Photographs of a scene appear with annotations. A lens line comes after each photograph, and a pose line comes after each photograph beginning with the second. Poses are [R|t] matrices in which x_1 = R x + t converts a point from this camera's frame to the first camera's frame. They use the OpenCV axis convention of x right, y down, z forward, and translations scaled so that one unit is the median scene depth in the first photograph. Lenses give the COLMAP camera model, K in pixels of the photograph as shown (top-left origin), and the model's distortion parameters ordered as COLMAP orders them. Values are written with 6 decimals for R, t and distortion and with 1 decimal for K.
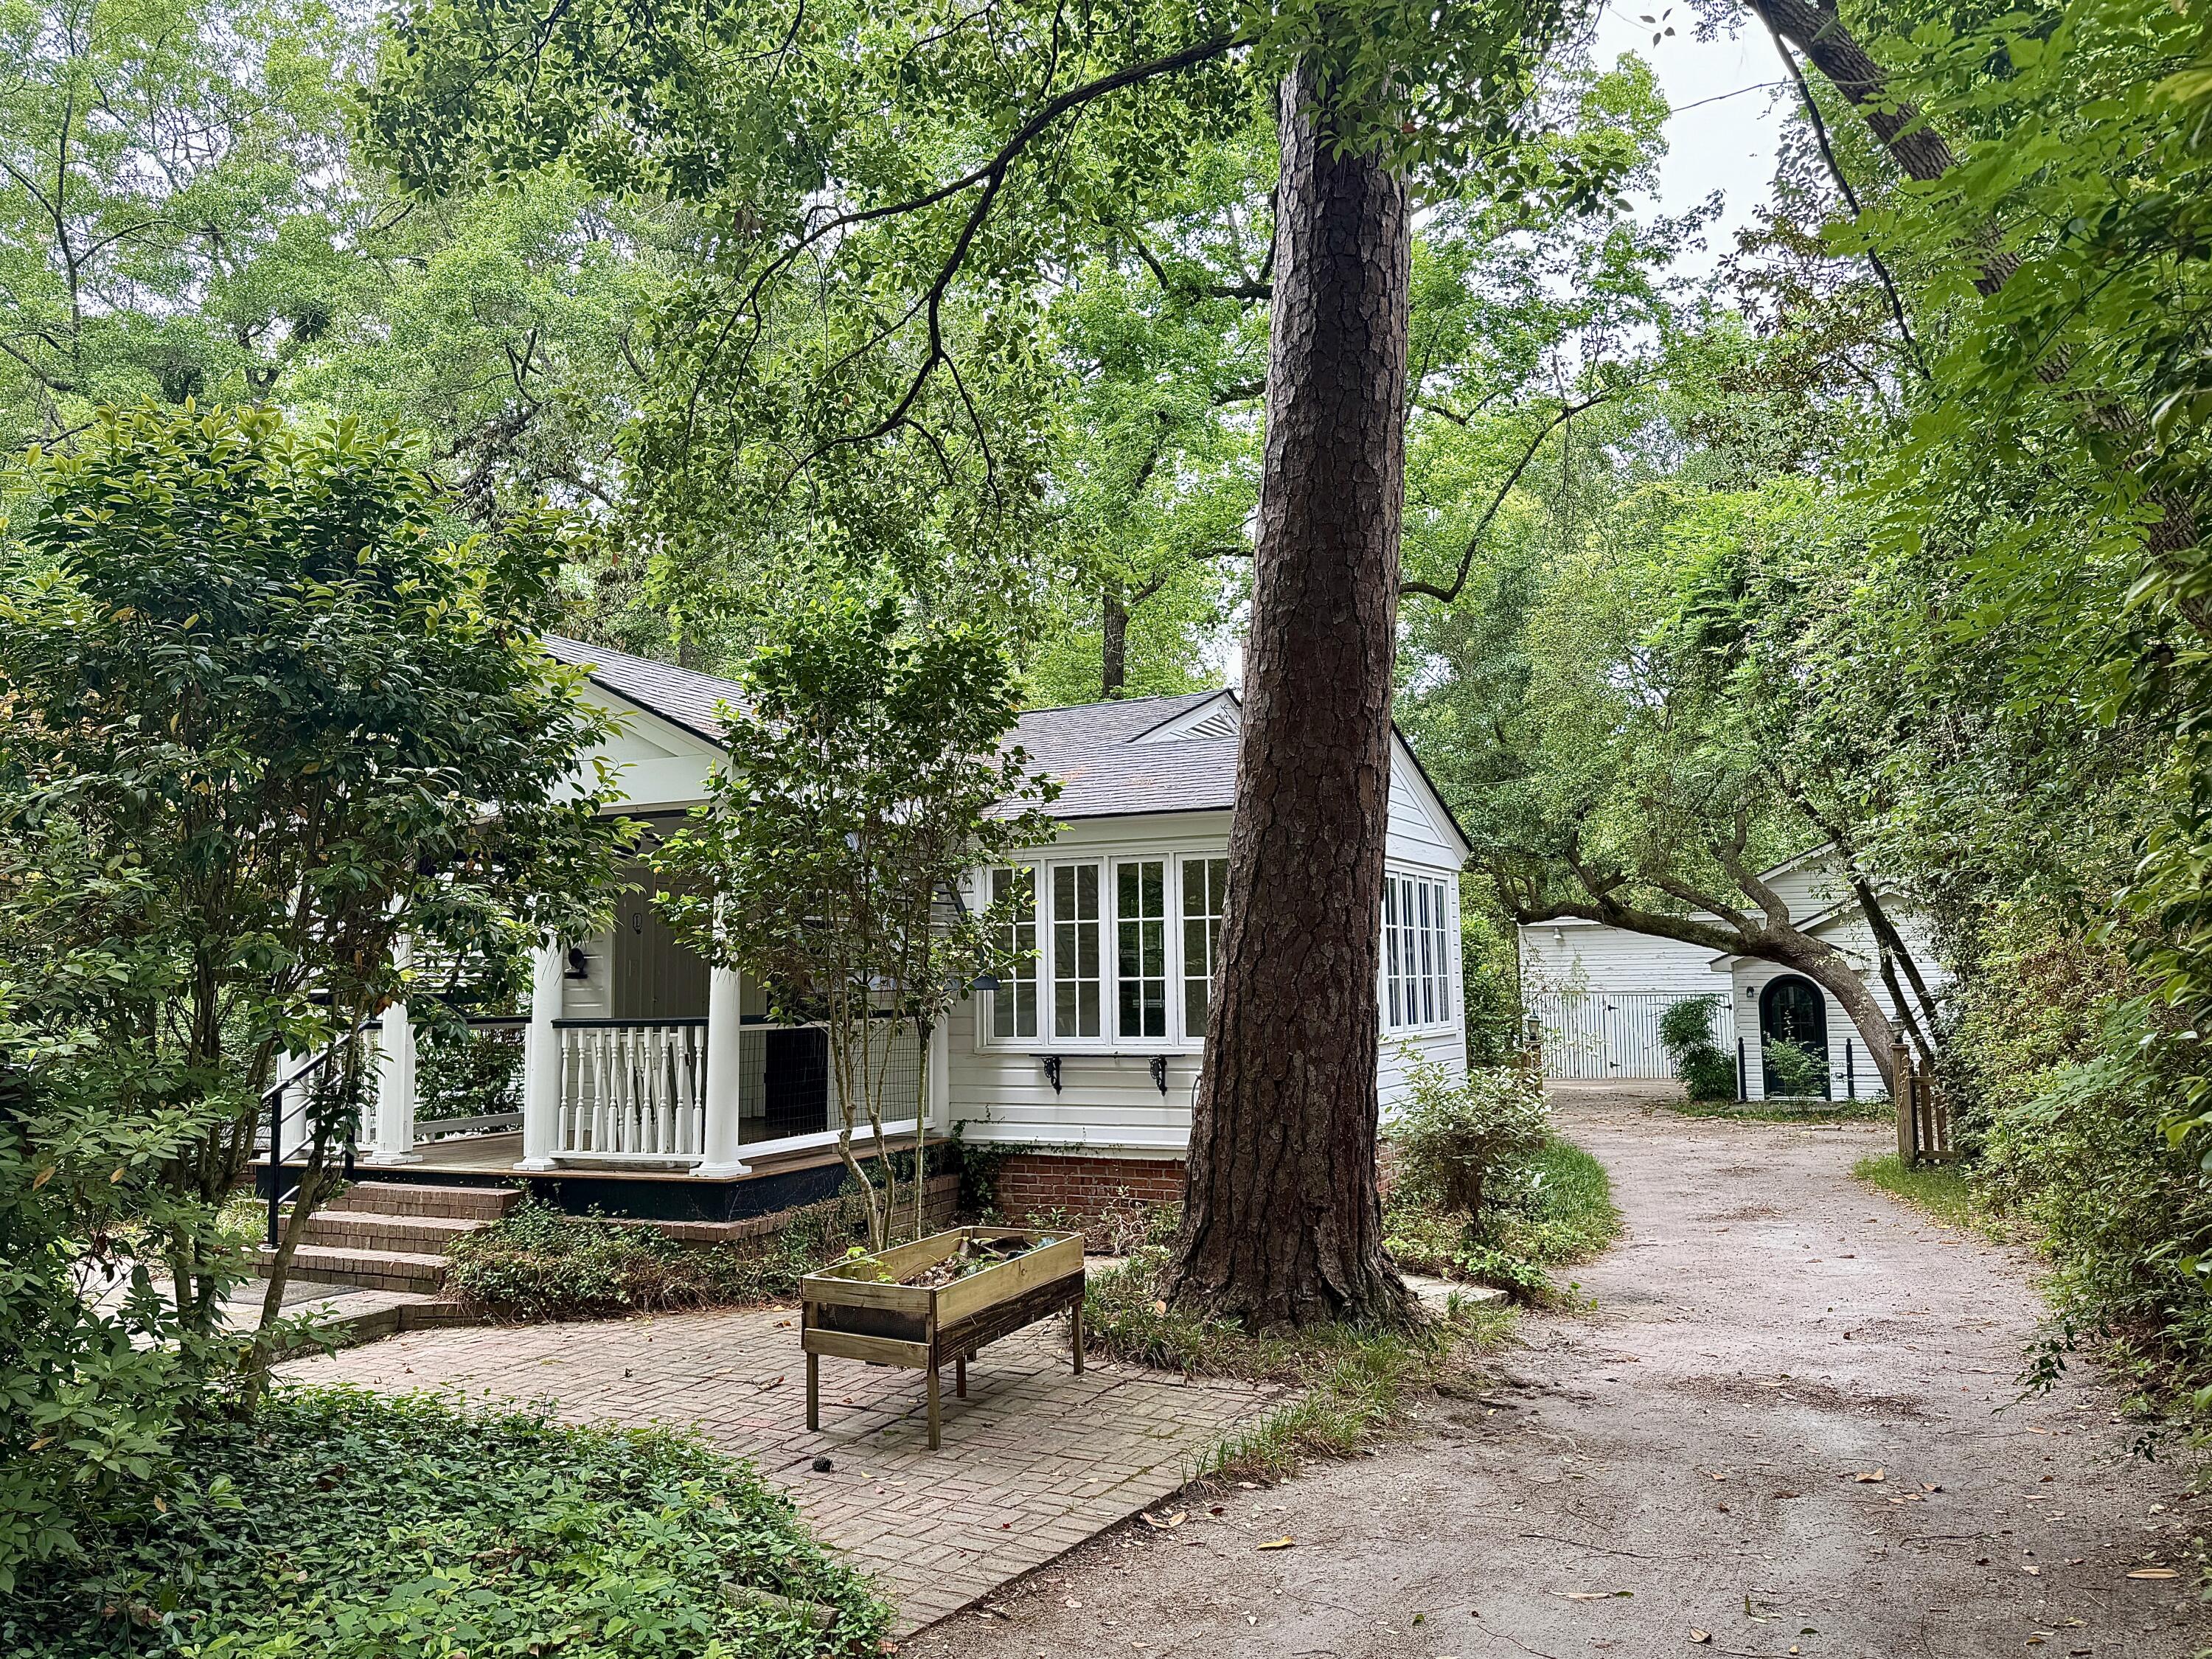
lens RADIAL K [[1579.7, 0, 1106.0], [0, 1579.7, 829.5], [0, 0, 1]] dist [0.127652, -0.326565]
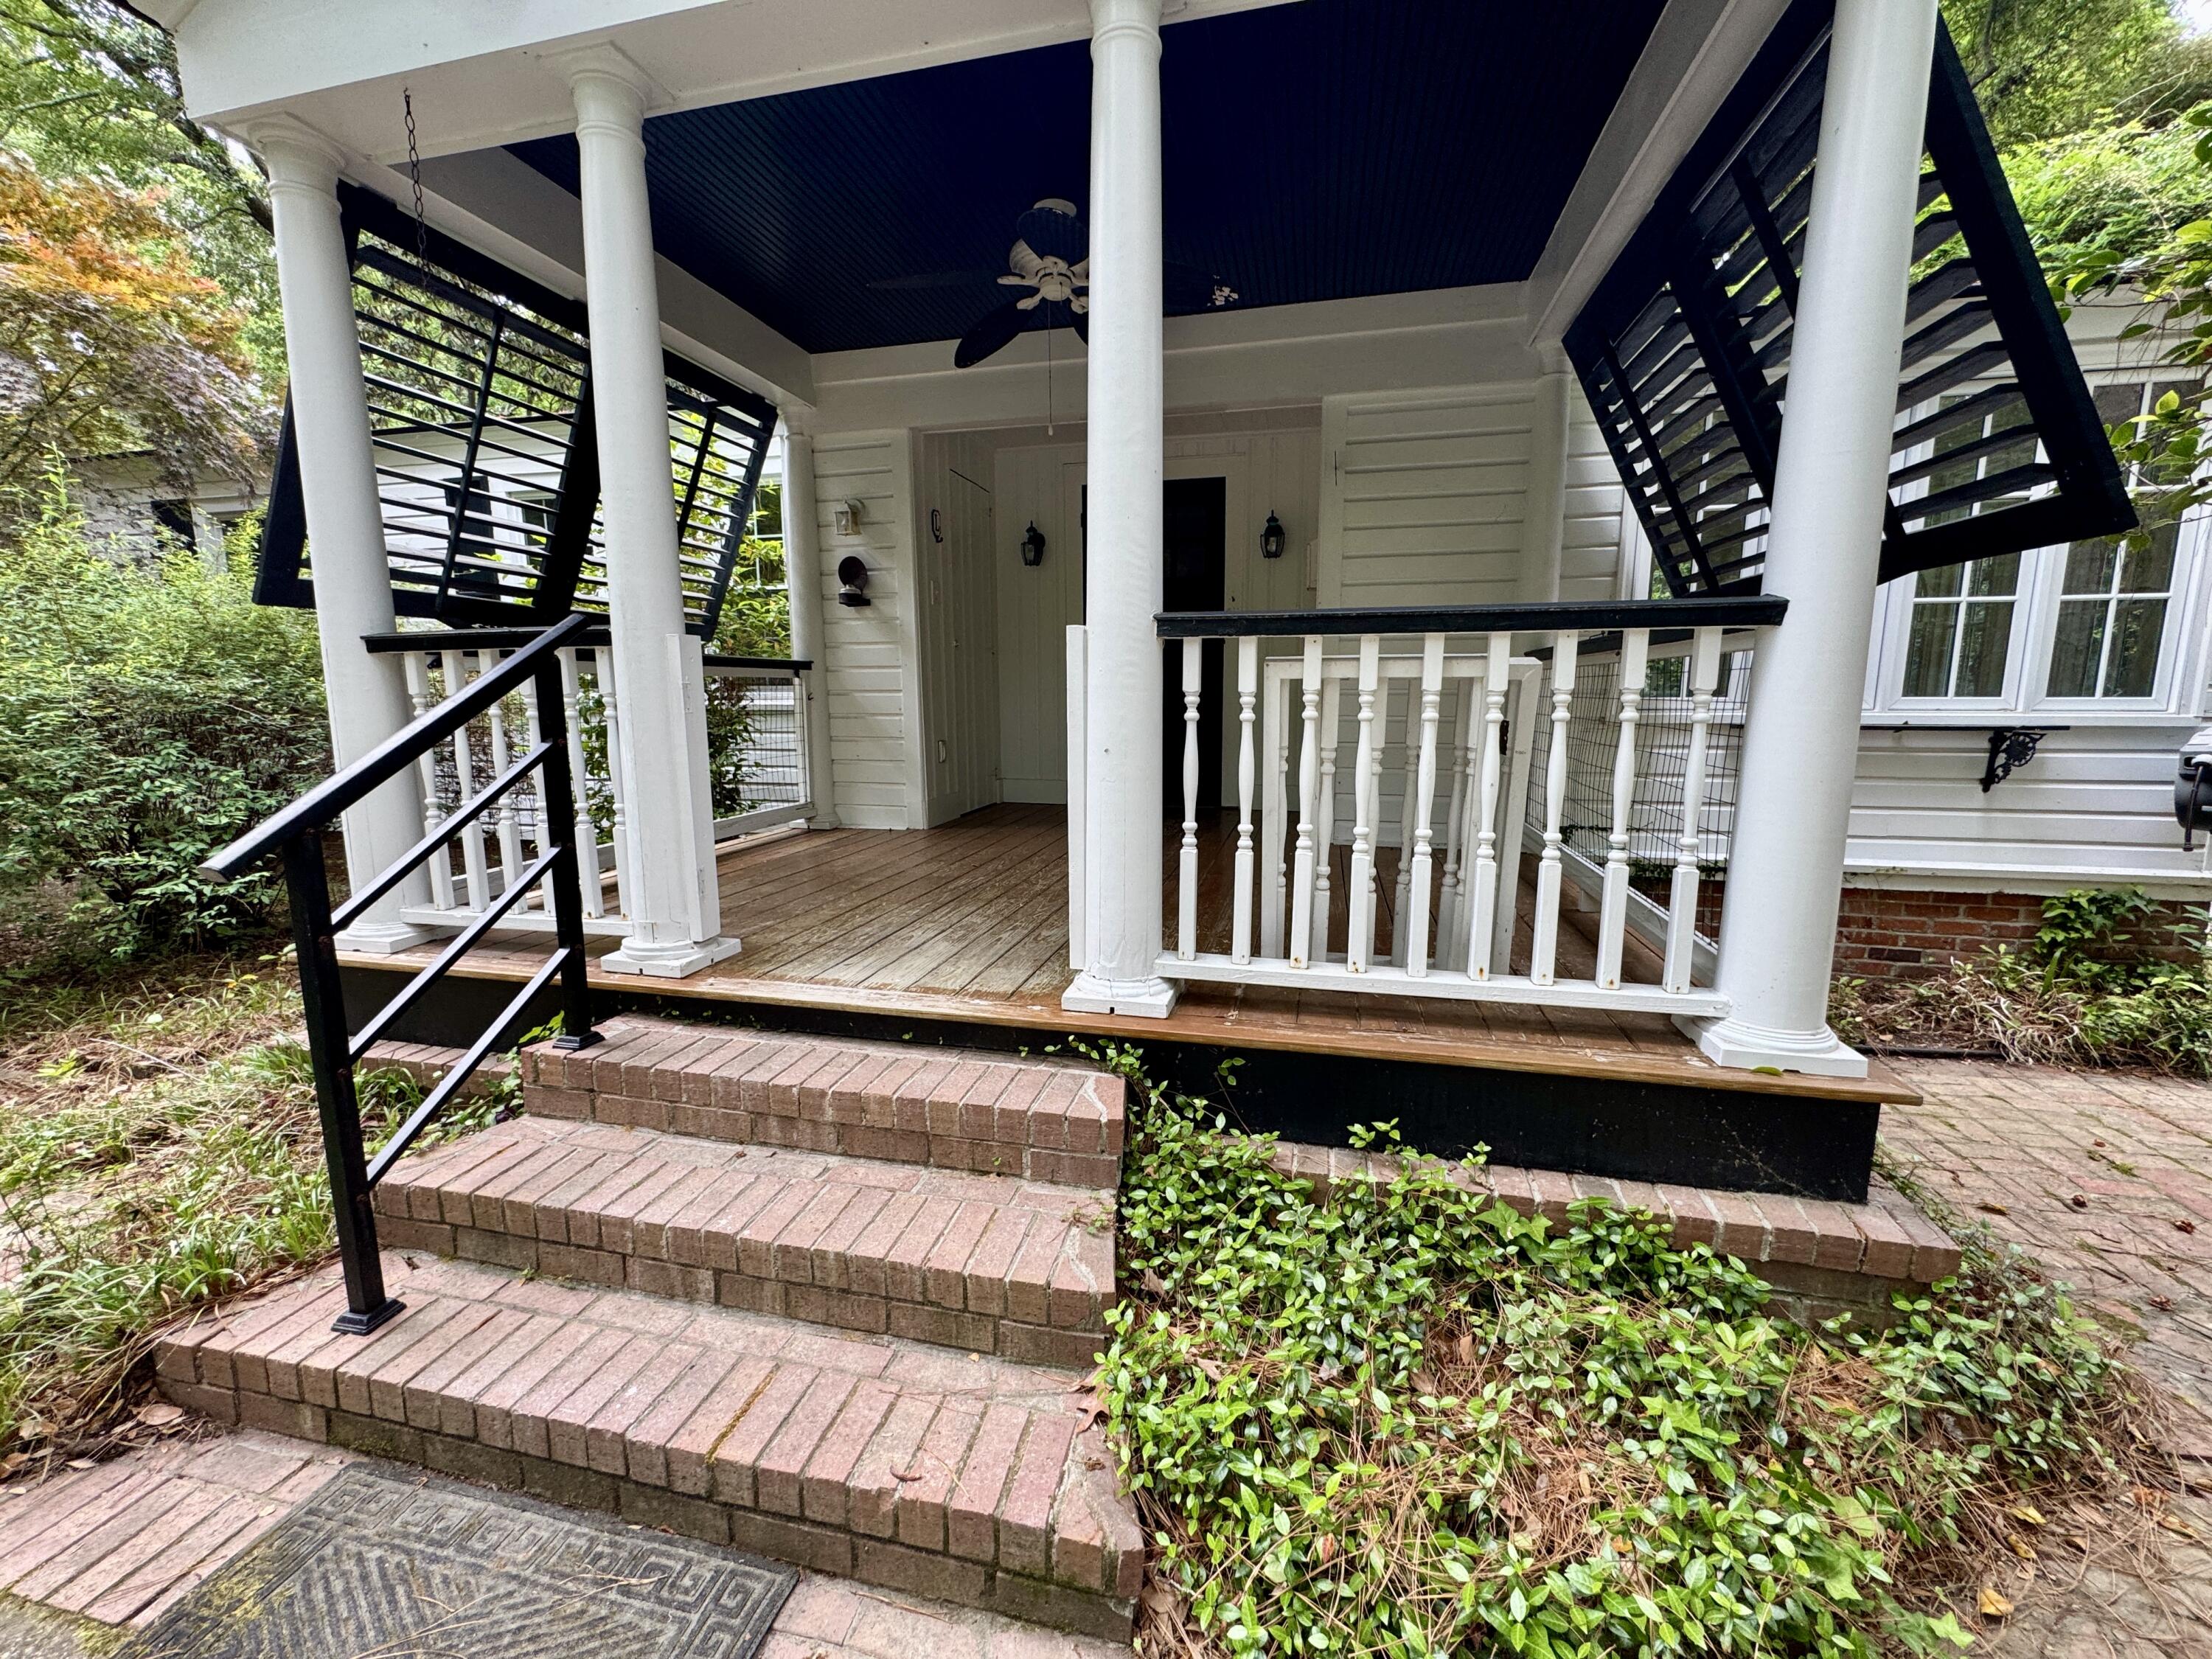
lens RADIAL K [[899.7, 0, 1103.7], [0, 899.7, 818.0], [0, 0, 1]] dist [-0.001367, -0.000240]
pose [[0.980650, -0.015450, 0.195158, -0.425442], [-0.034521, 0.967613, 0.250067, 0.118980], [-0.192701, -0.251965, 0.948356, 0.849464]]
